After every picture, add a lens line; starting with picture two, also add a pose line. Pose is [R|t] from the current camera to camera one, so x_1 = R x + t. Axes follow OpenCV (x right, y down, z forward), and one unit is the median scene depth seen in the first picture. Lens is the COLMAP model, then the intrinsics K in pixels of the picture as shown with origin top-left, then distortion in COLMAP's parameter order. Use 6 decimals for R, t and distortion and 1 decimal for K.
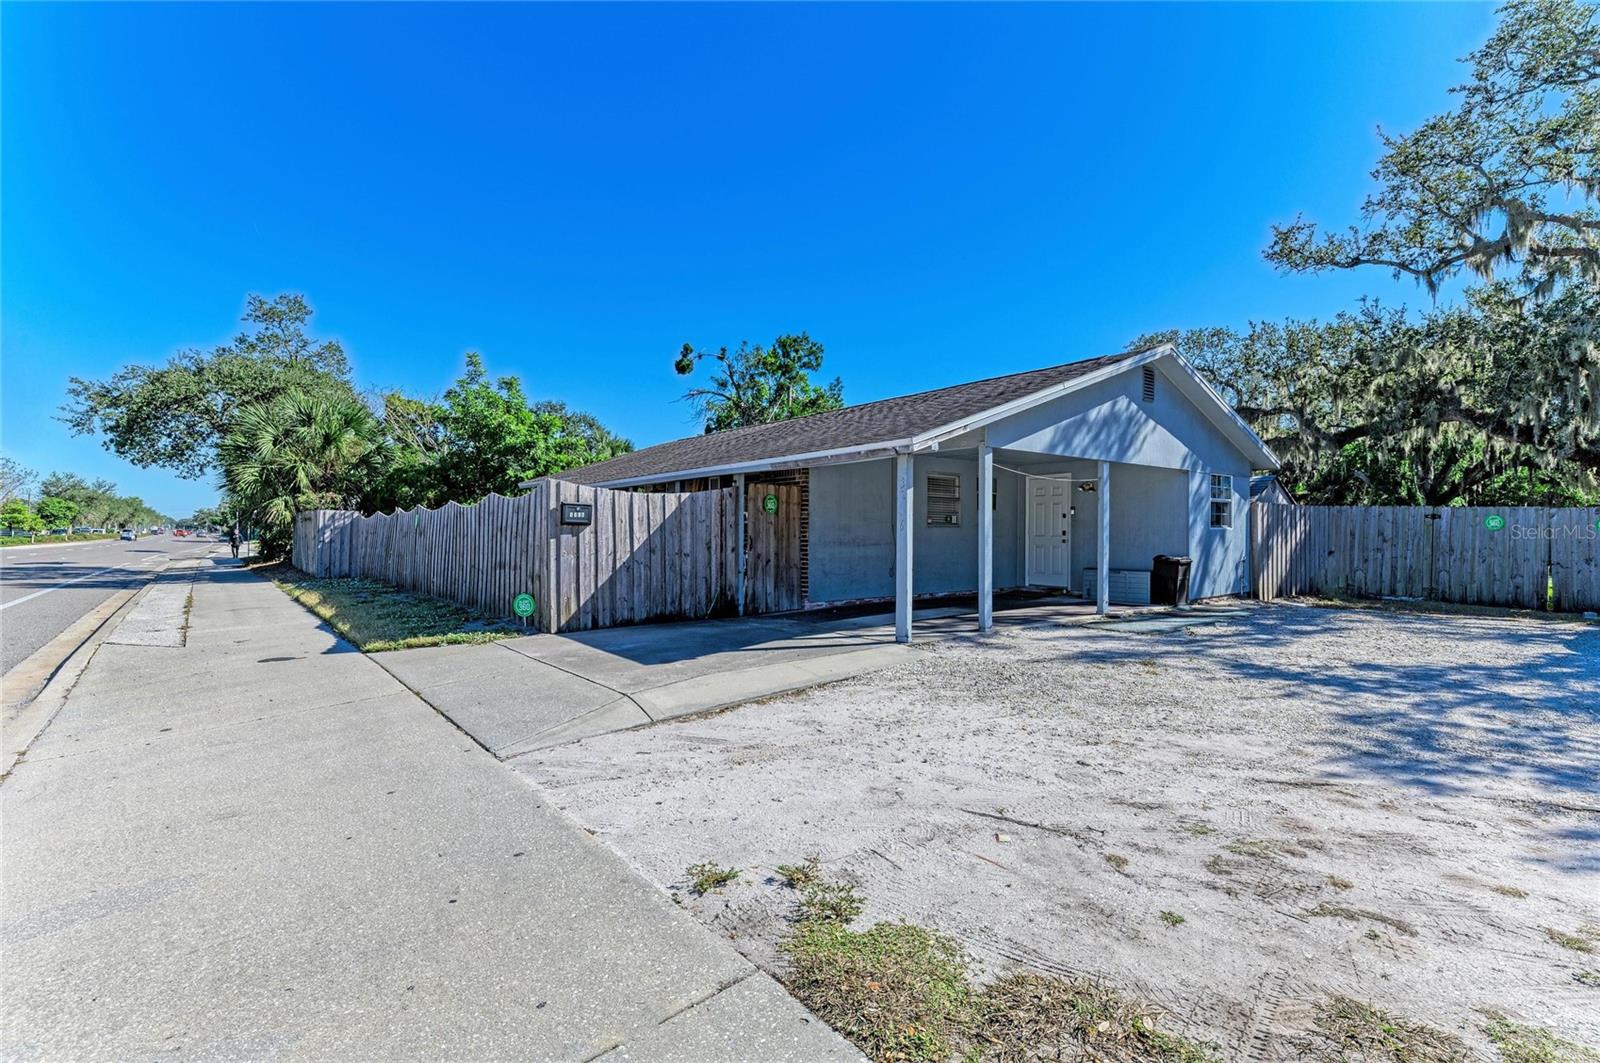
lens RADIAL K [[721.7, 0, 800.0], [0, 721.7, 531.5], [0, 0, 1]] dist [0.014104, 0.000451]
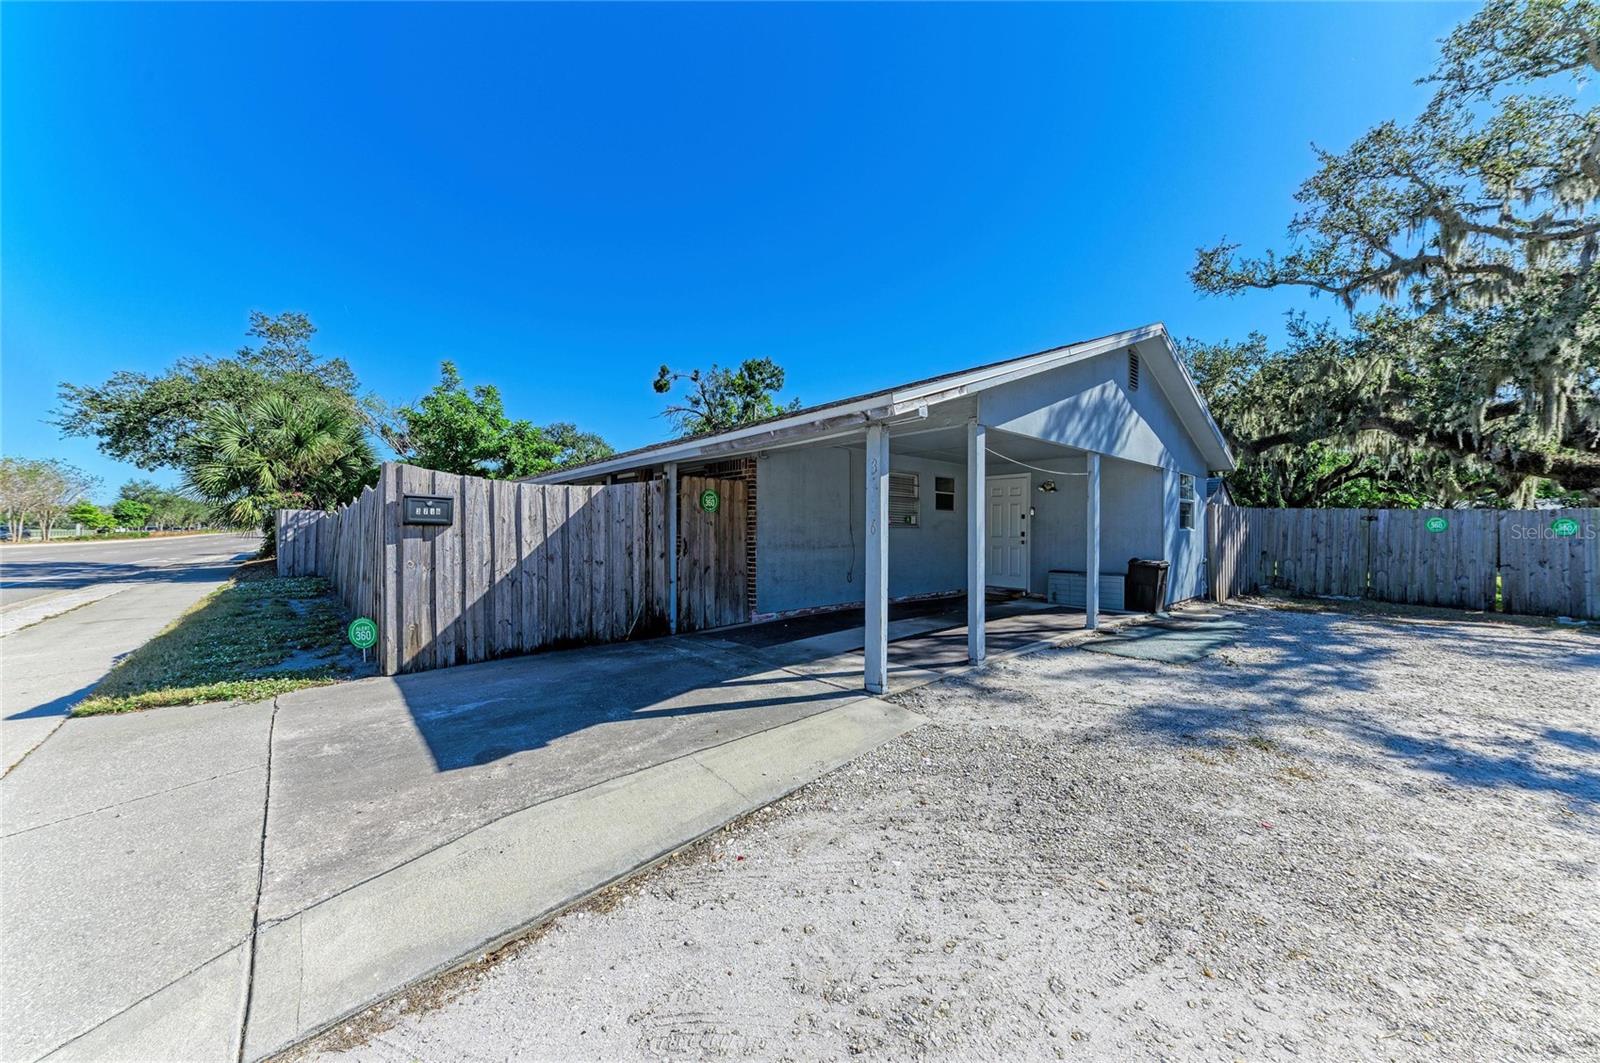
lens RADIAL K [[552.2, 0, 800.0], [0, 552.2, 531.5], [0, 0, 1]] dist [0.012710, -0.000189]
pose [[0.998528, 0.001323, 0.054217, 0.024966], [-0.001450, 0.999996, 0.002309, -0.003045], [-0.054213, -0.002384, 0.998527, 0.289954]]
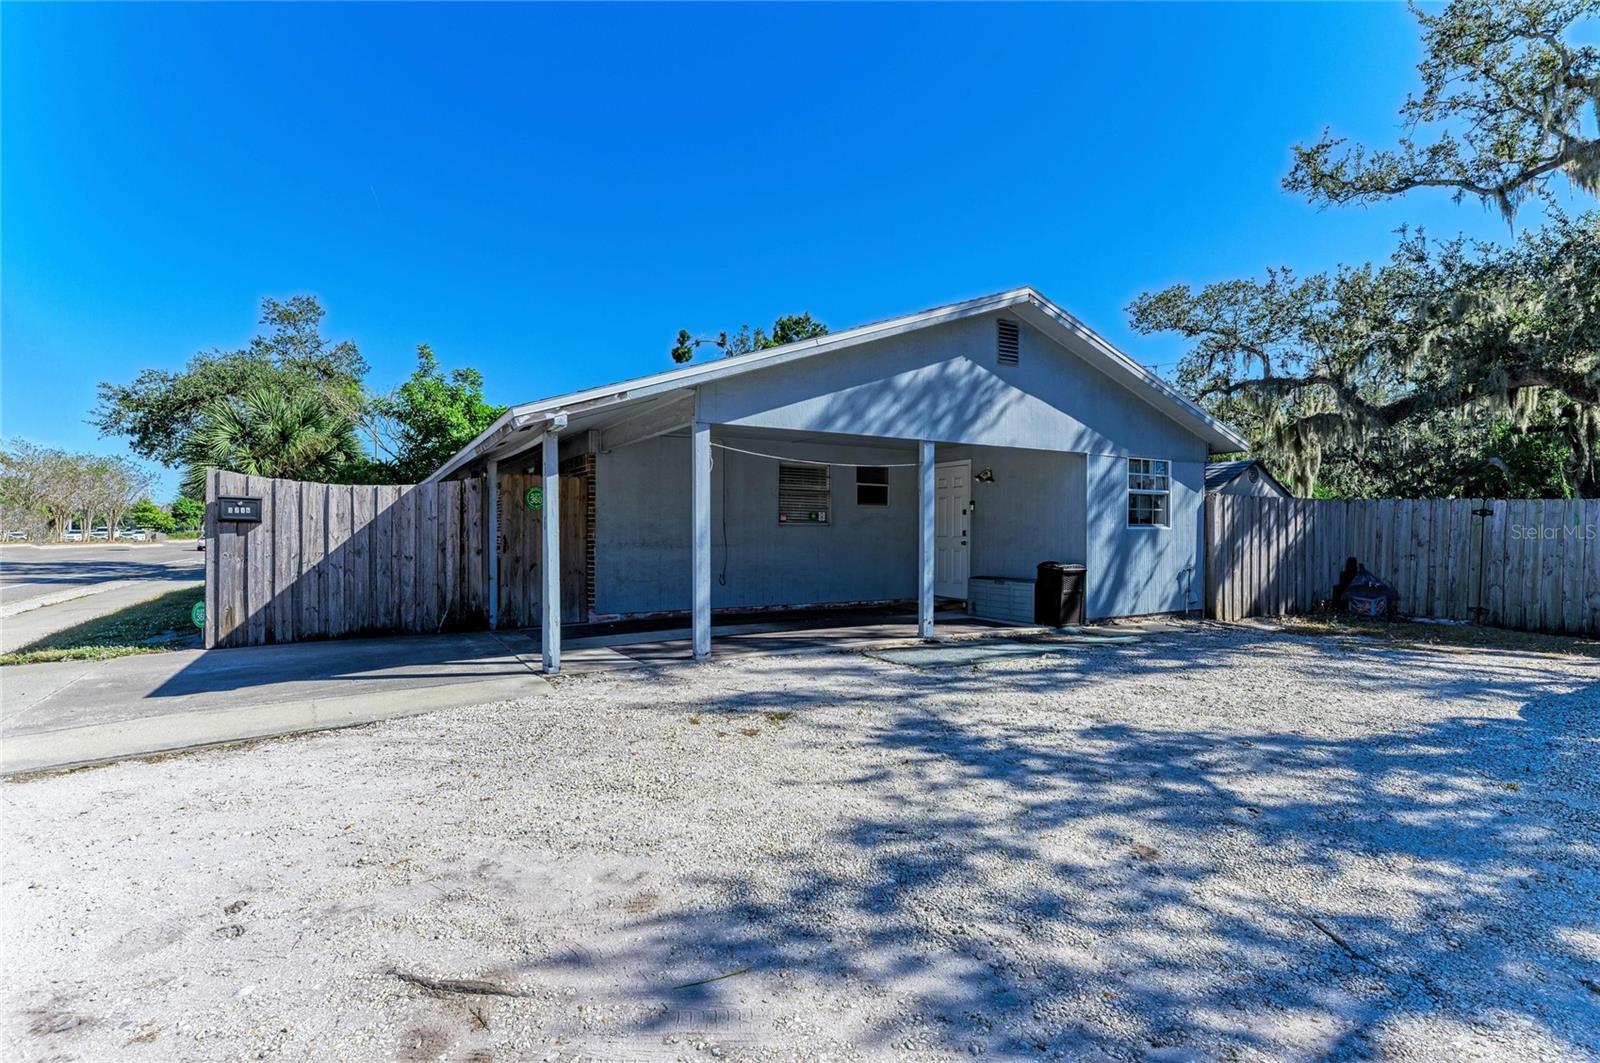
lens RADIAL K [[749.8, 0, 800.5], [0, 749.8, 527.2], [0, 0, 1]] dist [0.013622, -0.000342]
pose [[0.988993, 0.001474, -0.147952, 0.333010], [-0.002184, 0.999987, -0.004632, -0.000316], [0.147943, 0.004904, 0.988984, 0.148349]]
